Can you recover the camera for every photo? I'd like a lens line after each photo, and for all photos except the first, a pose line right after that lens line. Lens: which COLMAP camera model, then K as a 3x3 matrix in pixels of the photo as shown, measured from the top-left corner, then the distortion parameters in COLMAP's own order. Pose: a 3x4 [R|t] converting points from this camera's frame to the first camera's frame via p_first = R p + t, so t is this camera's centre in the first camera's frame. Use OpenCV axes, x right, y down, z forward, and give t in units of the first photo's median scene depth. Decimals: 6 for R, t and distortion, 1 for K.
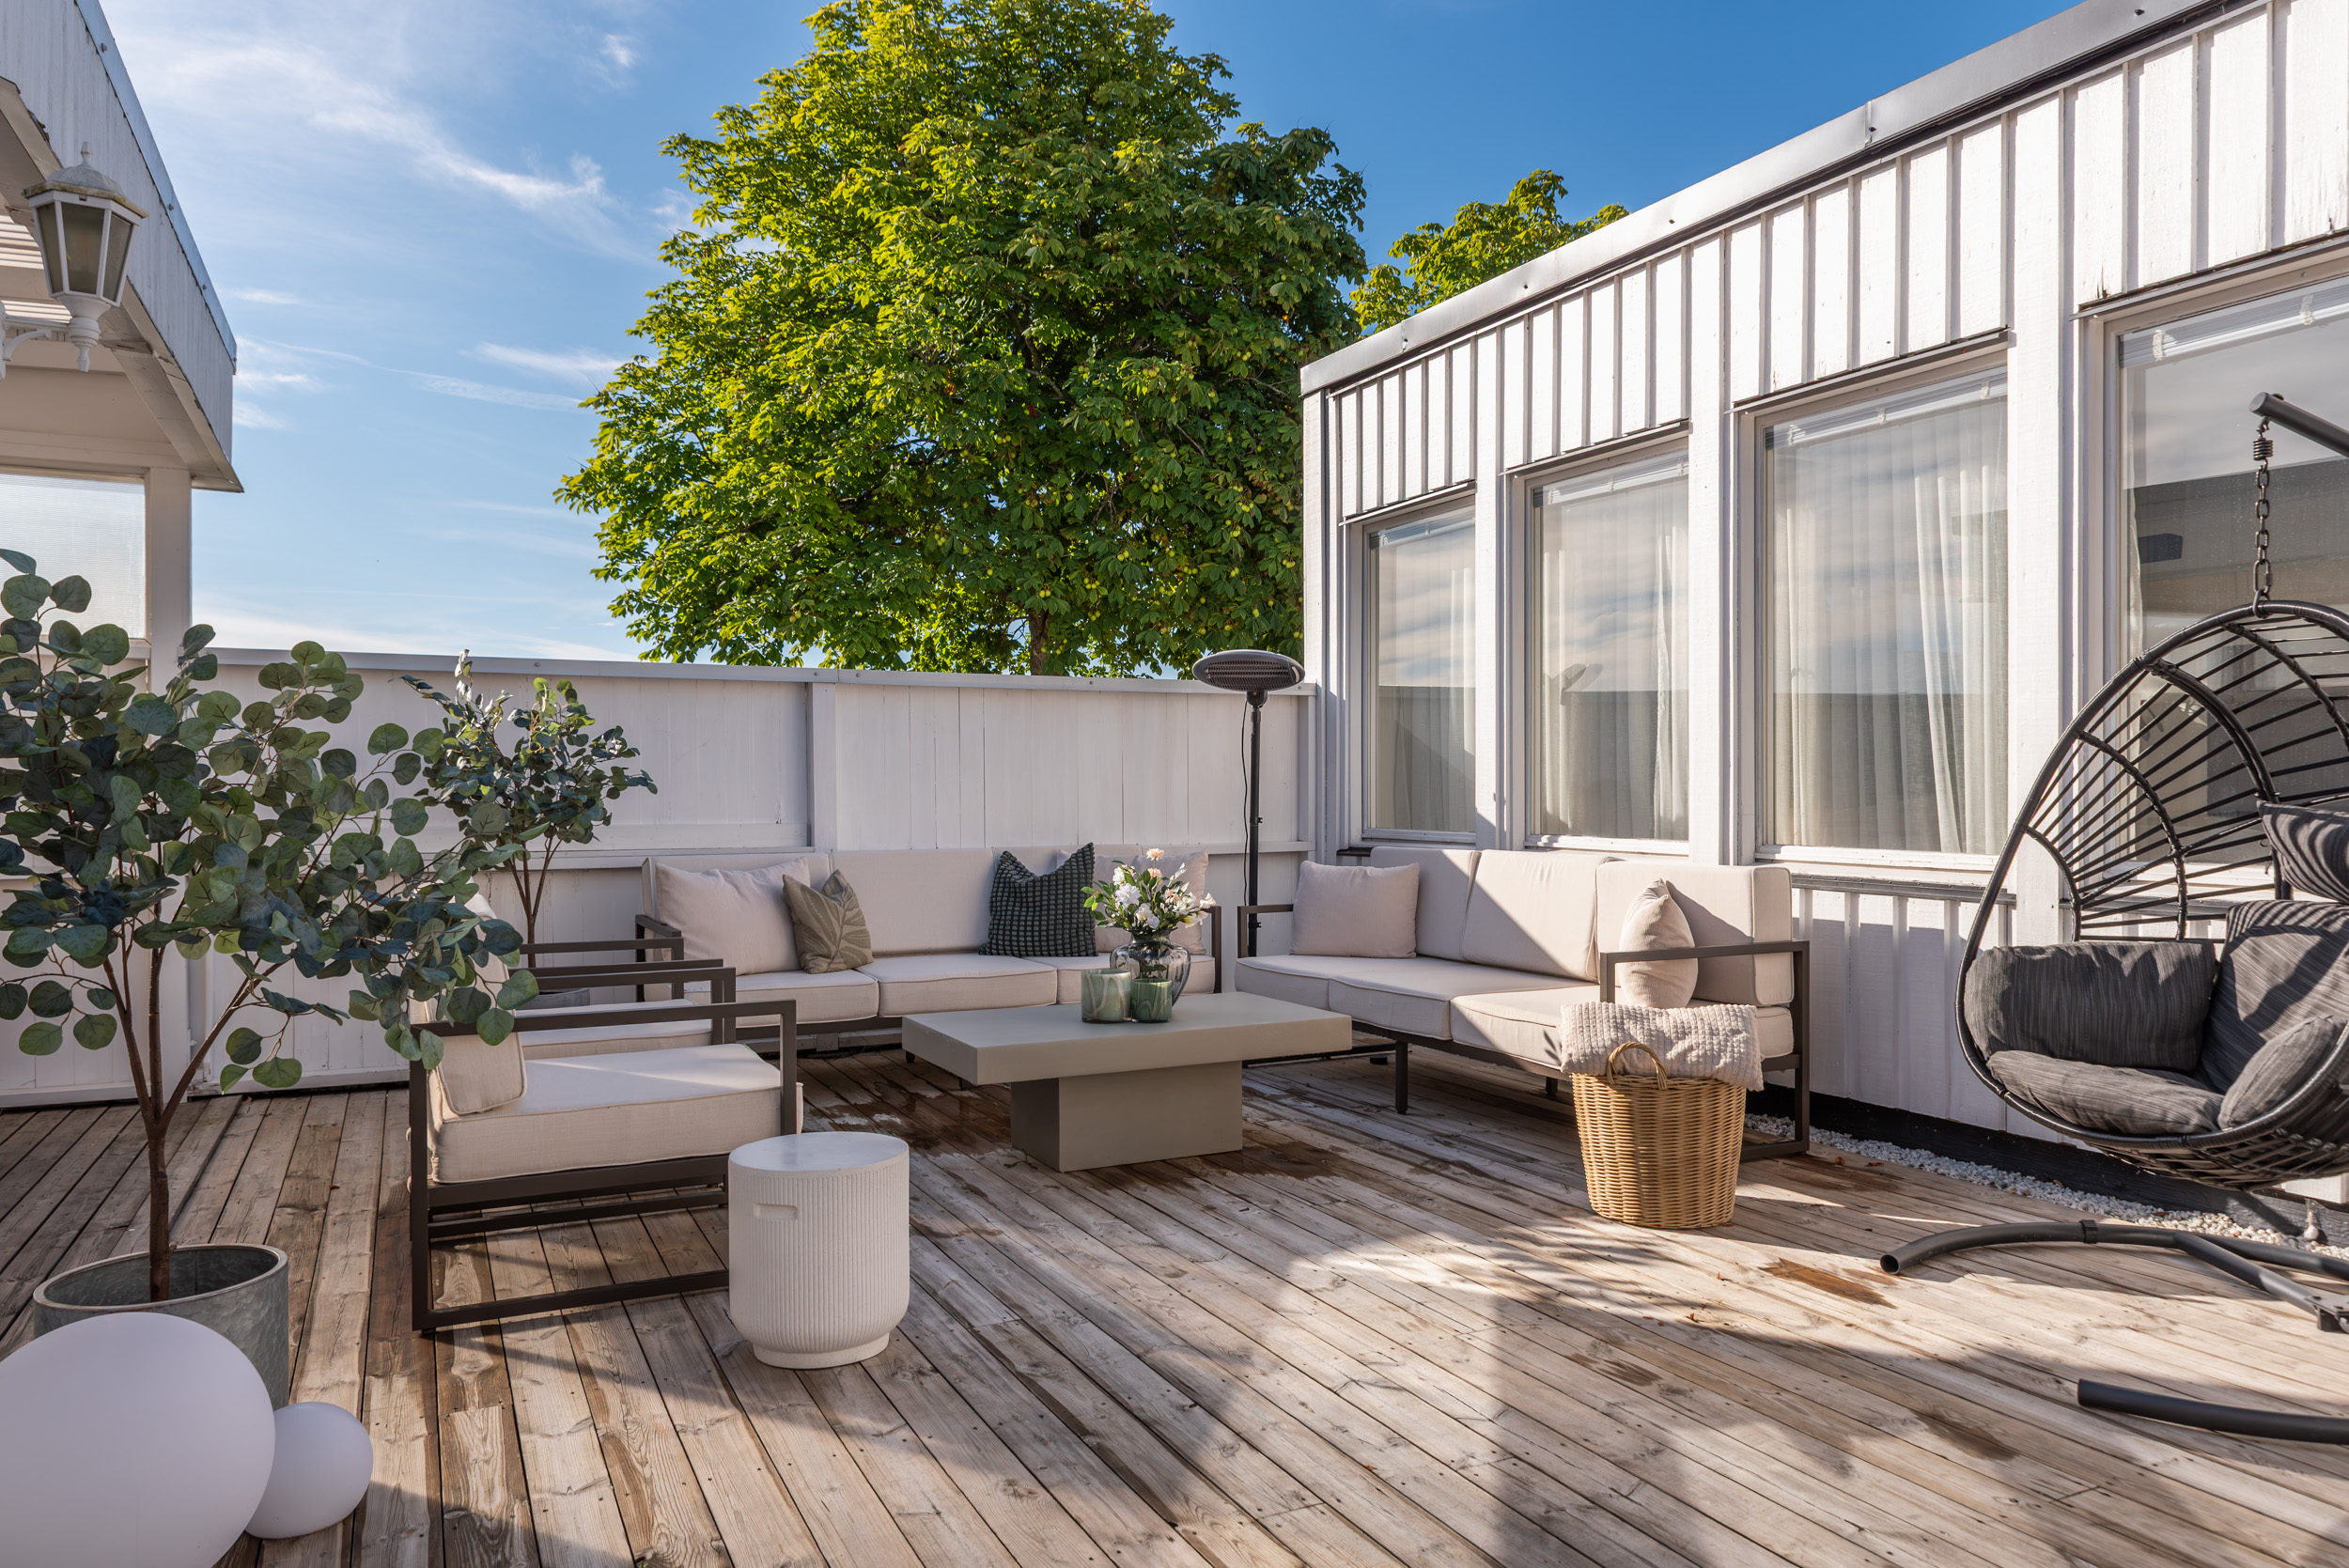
lens RADIAL K [[1484.3, 0, 1134.0], [0, 1484.3, 779.9], [0, 0, 1]] dist [0.006801, -0.005135]
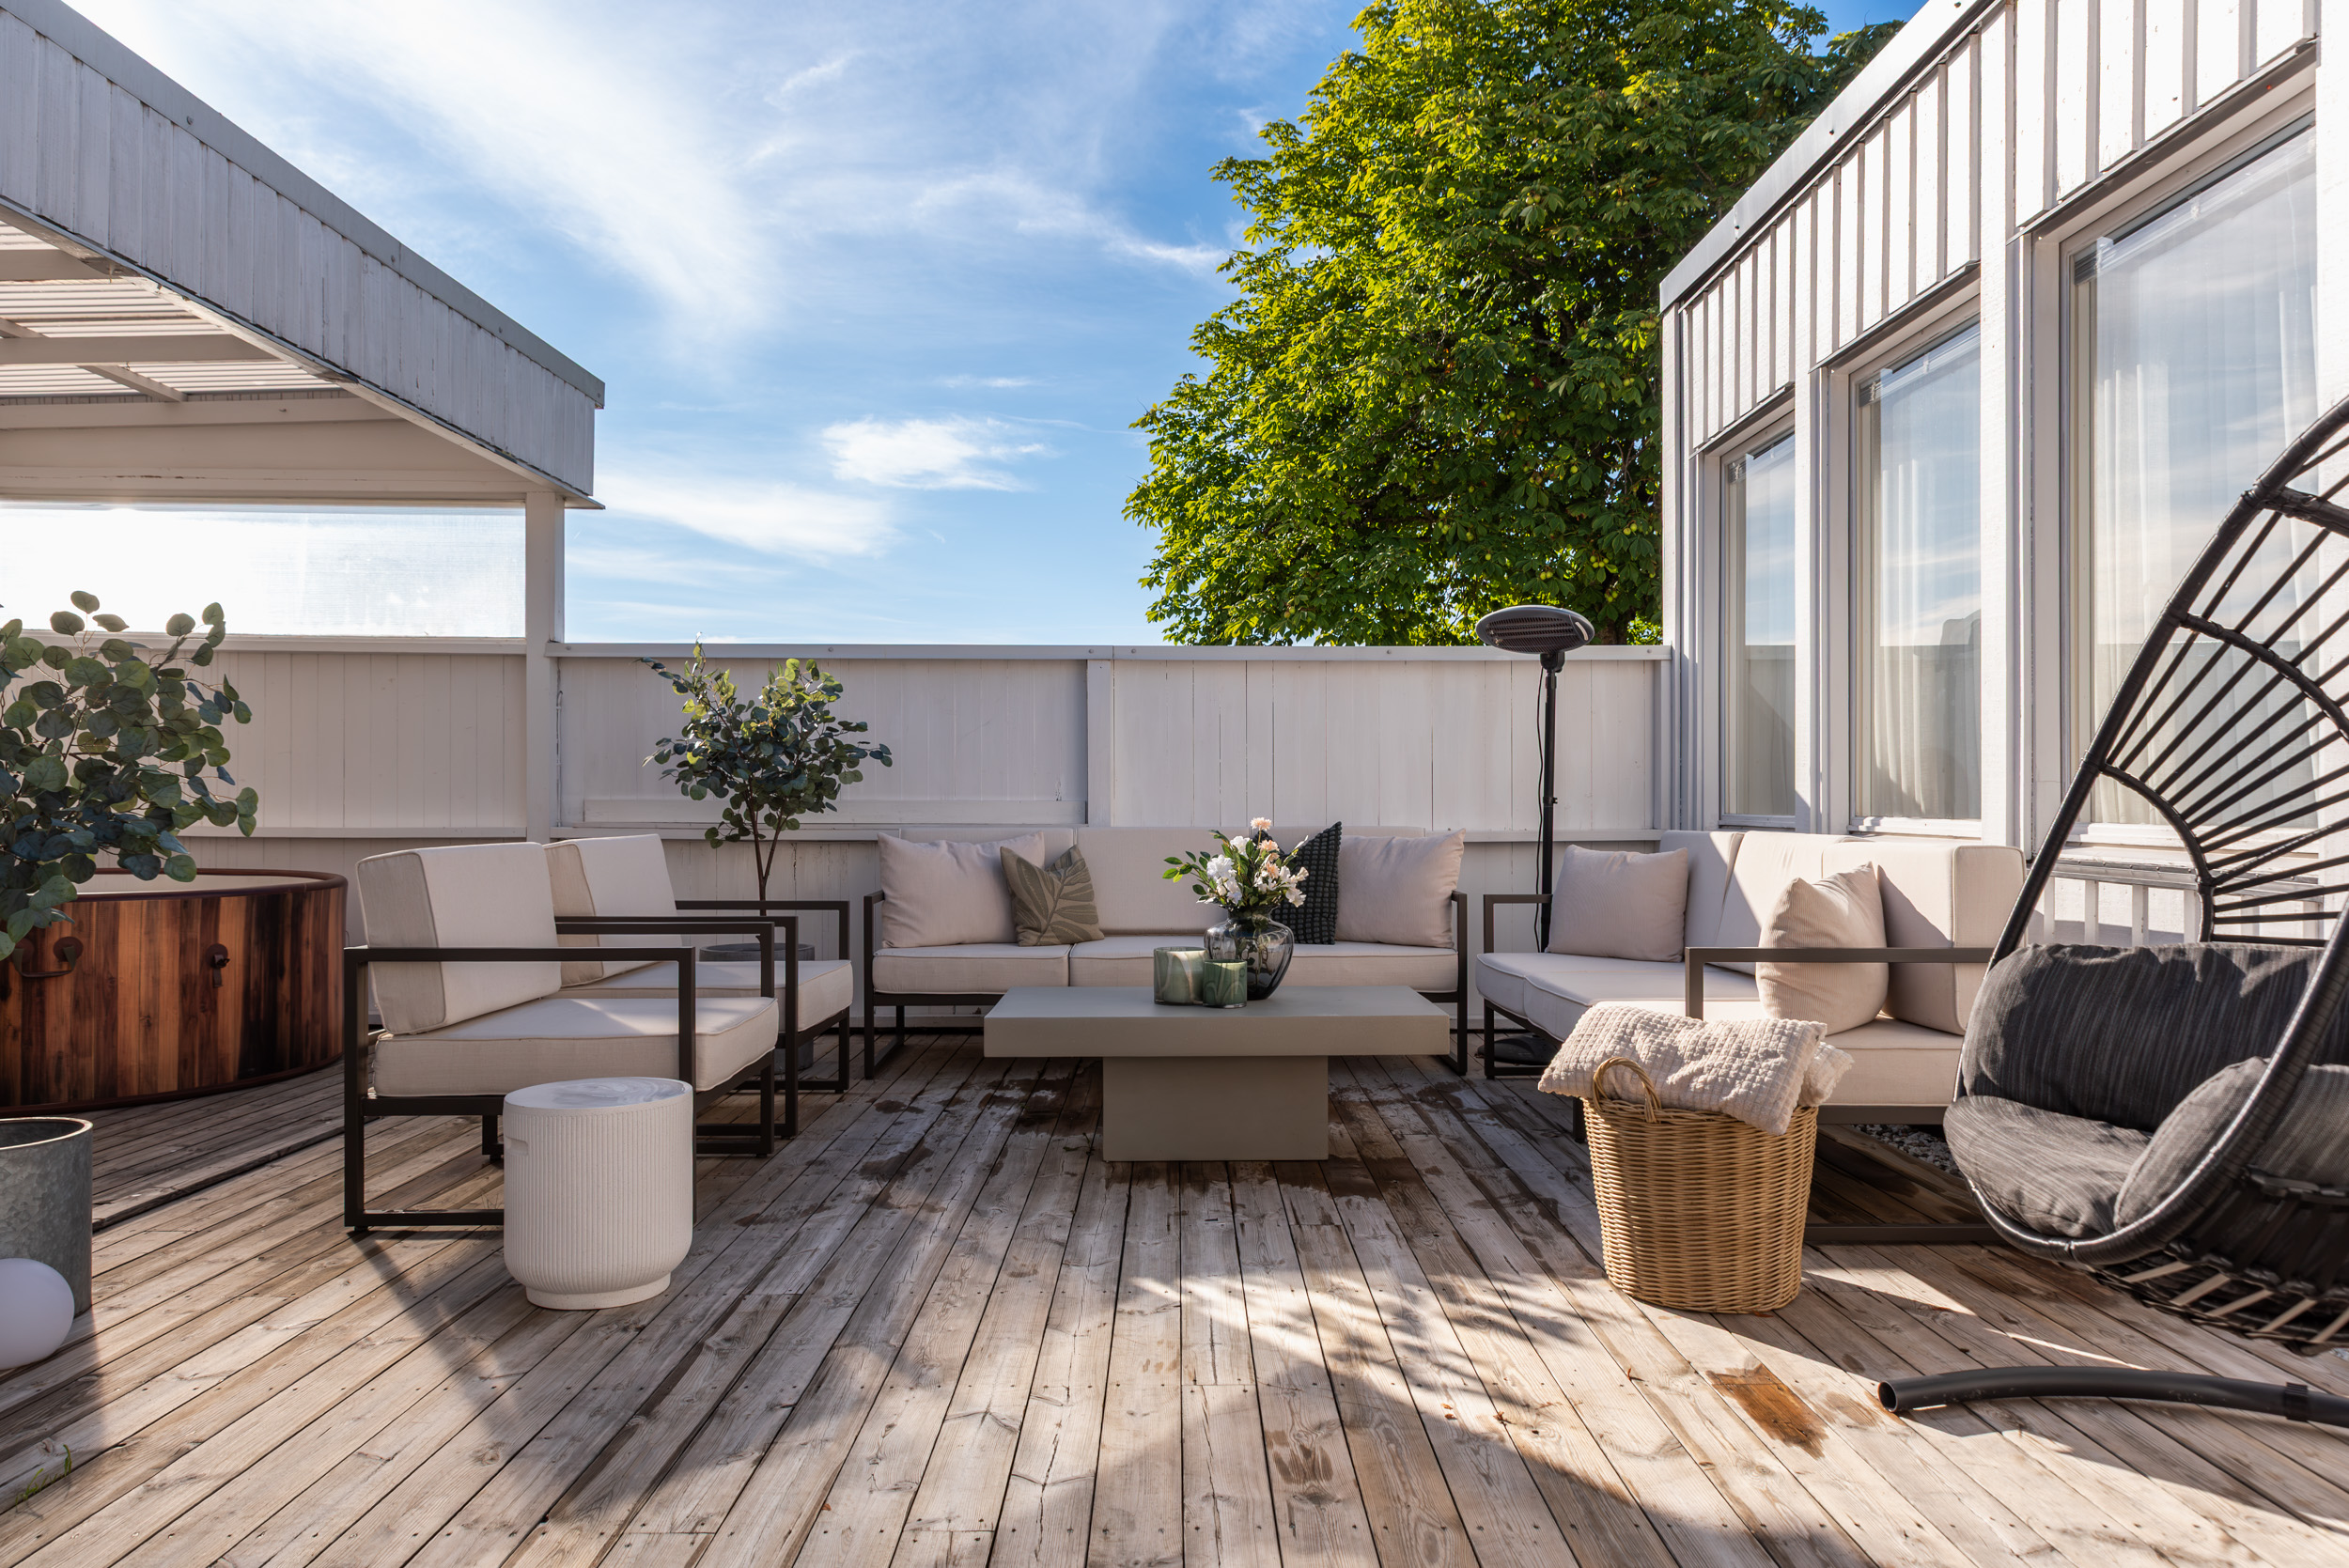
lens RADIAL K [[1484.3, 0, 1170.2], [0, 1484.3, 777.9], [0, 0, 1]] dist [0.006801, -0.005135]
pose [[0.911704, -0.001837, -0.410844, 0.403220], [-0.001287, 0.999972, -0.007326, 0.034875], [0.410846, 0.007208, 0.911676, 0.186774]]
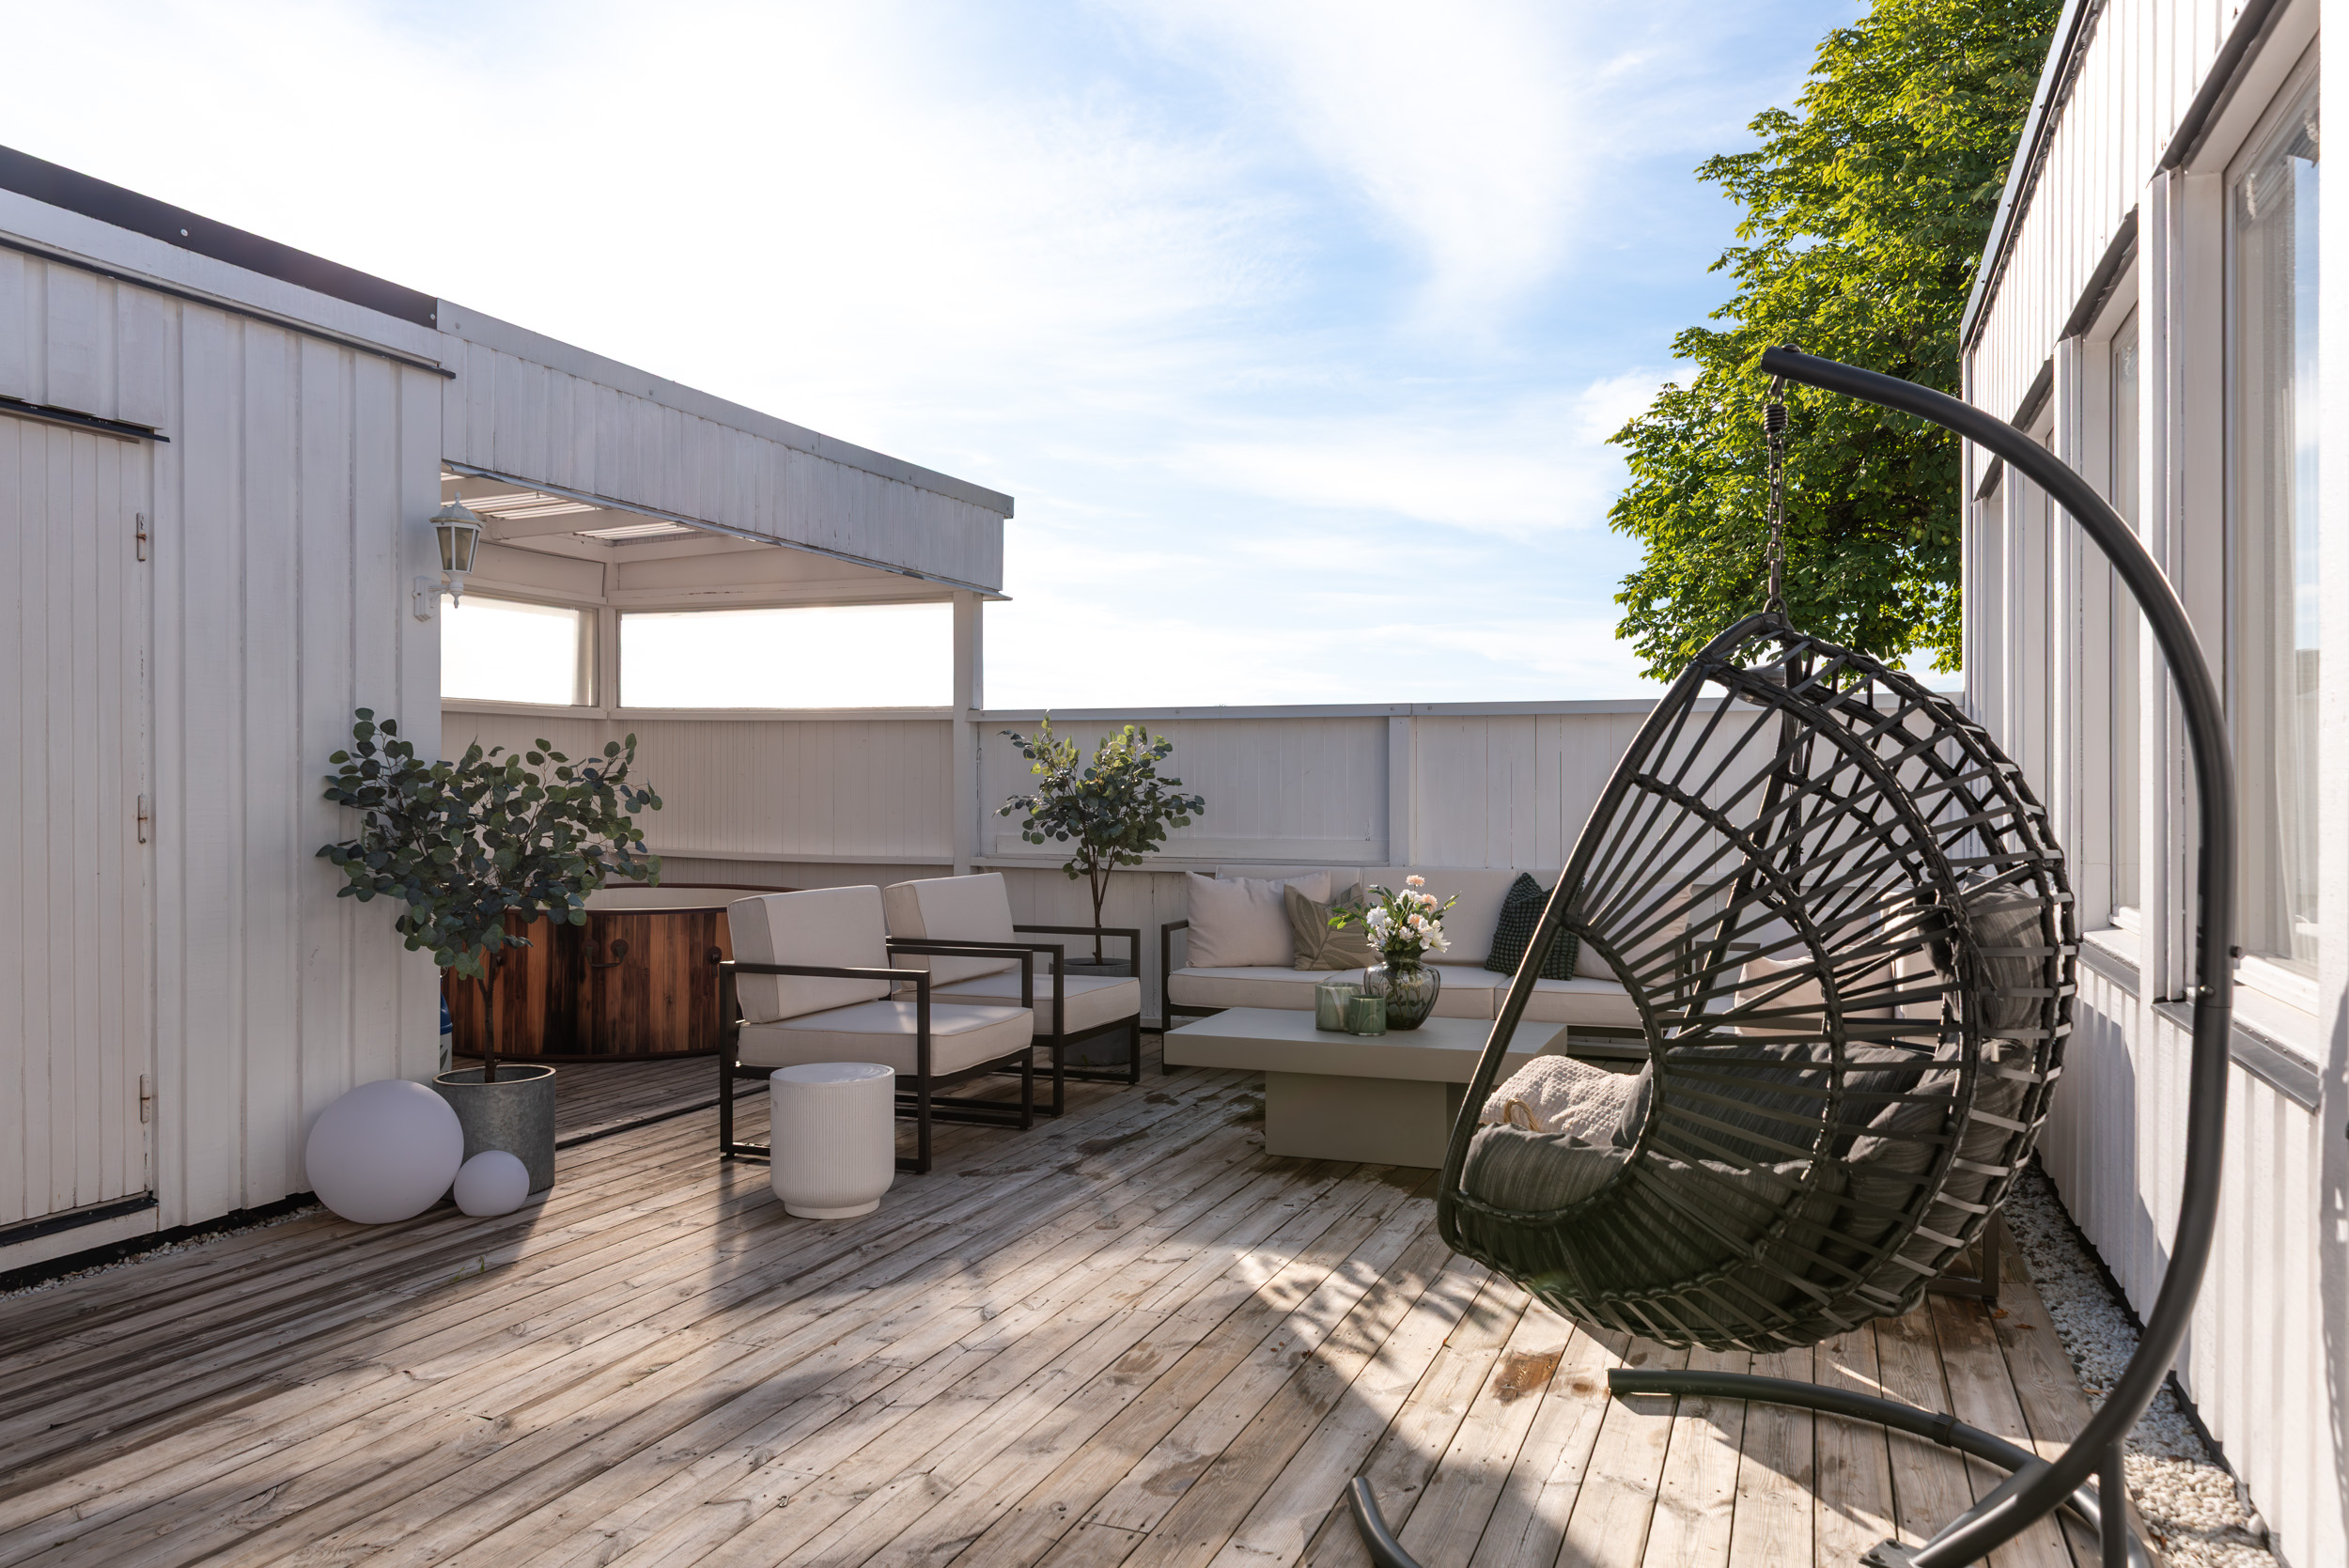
lens RADIAL K [[1484.3, 0, 1214.0], [0, 1484.3, 784.8], [0, 0, 1]] dist [0.006801, -0.005135]
pose [[0.711833, -0.000527, -0.702349, 0.791881], [0.000342, 1.000000, -0.000404, -0.021523], [0.702349, 0.000047, 0.711833, 0.173261]]
